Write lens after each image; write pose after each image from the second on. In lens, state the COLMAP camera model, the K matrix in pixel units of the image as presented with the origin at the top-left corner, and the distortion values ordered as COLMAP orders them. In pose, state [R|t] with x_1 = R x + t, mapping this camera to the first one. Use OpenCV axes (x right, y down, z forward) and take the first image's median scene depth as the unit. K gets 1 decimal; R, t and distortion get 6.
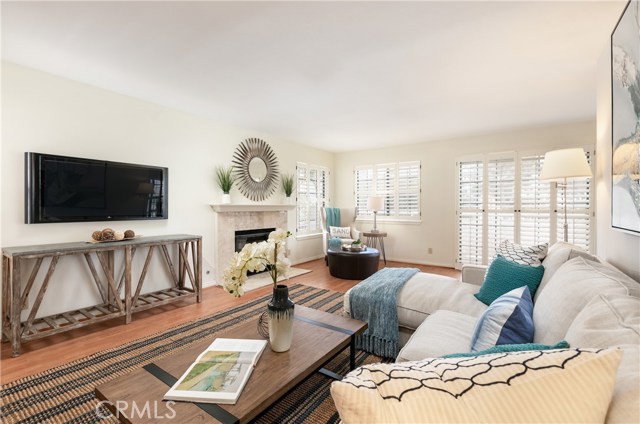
lens RADIAL K [[287.6, 0, 320.0], [0, 287.6, 212.0], [0, 0, 1]] dist [-0.000046, 0.000060]
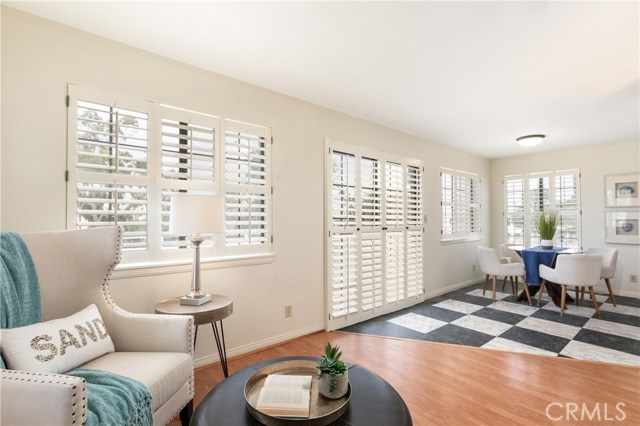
lens RADIAL K [[303.3, 0, 320.0], [0, 303.3, 213.0], [0, 0, 1]] dist [0.000620, 0.000475]
pose [[0.263214, 0.018357, 0.964563, -0.143858], [0.012906, 0.999662, -0.022547, -0.031055], [-0.964651, 0.018383, 0.262888, 1.001186]]
